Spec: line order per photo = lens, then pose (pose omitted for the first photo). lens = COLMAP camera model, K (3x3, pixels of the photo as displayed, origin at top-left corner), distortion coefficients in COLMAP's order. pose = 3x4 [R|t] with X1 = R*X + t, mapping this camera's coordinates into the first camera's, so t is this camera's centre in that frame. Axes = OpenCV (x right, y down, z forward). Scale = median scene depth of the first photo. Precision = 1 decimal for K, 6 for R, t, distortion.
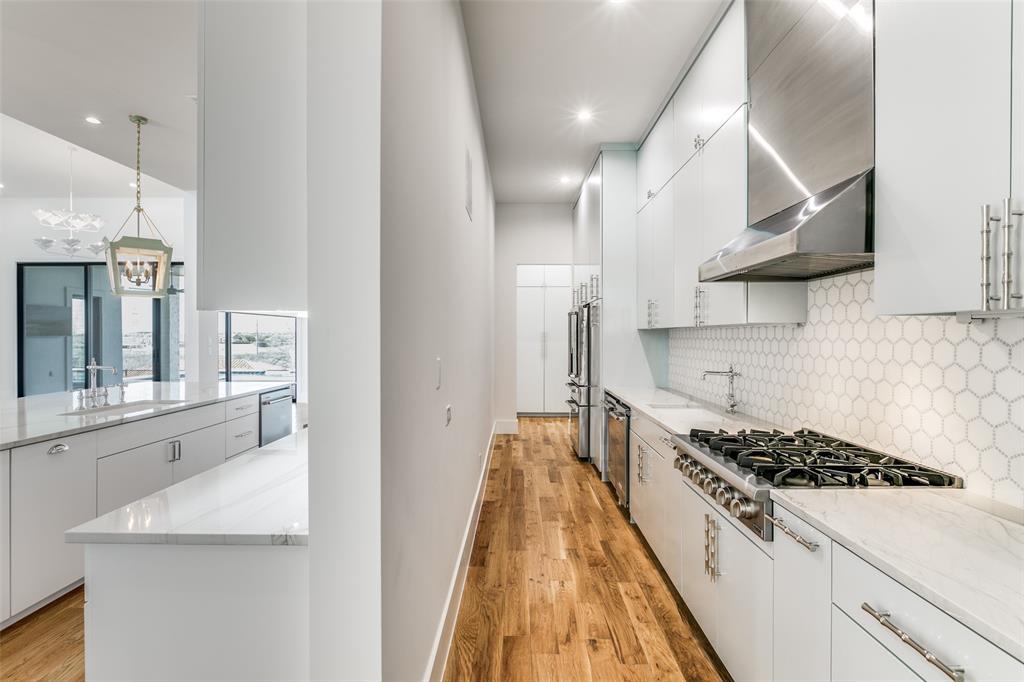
lens RADIAL K [[517.2, 0, 512.6], [0, 517.2, 335.1], [0, 0, 1]] dist [-0.004442, 0.001066]
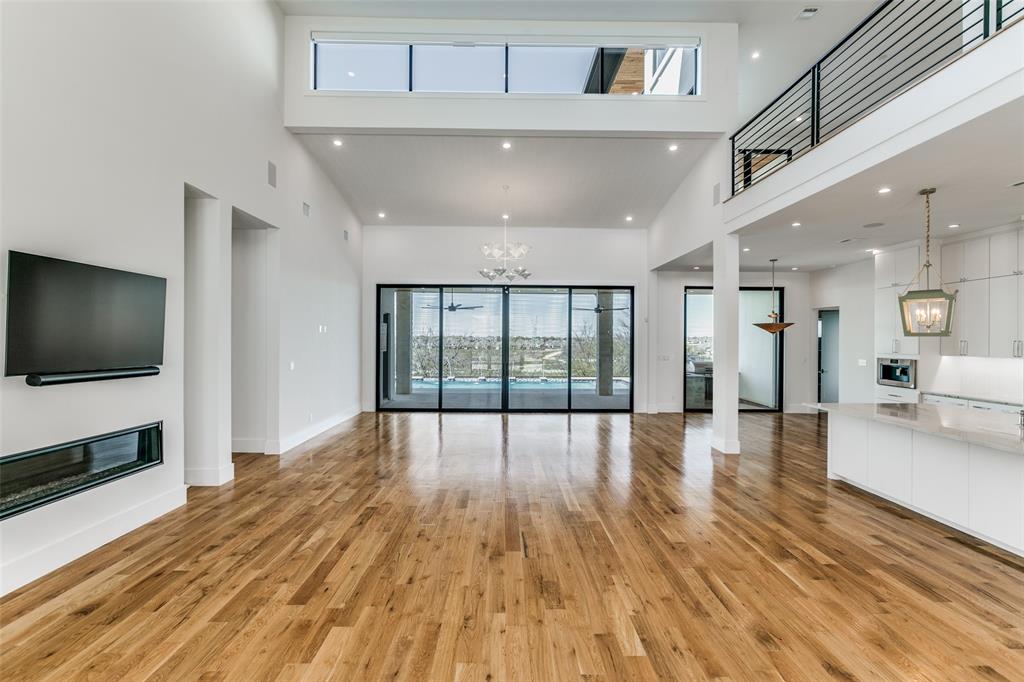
lens RADIAL K [[479.0, 0, 518.9], [0, 479.0, 338.1], [0, 0, 1]] dist [0.001286, -0.000203]
pose [[0.998550, 0.008409, 0.053181, -0.918997], [-0.008206, 0.999958, -0.004048, -0.031187], [-0.053212, 0.003605, 0.998577, -0.046557]]
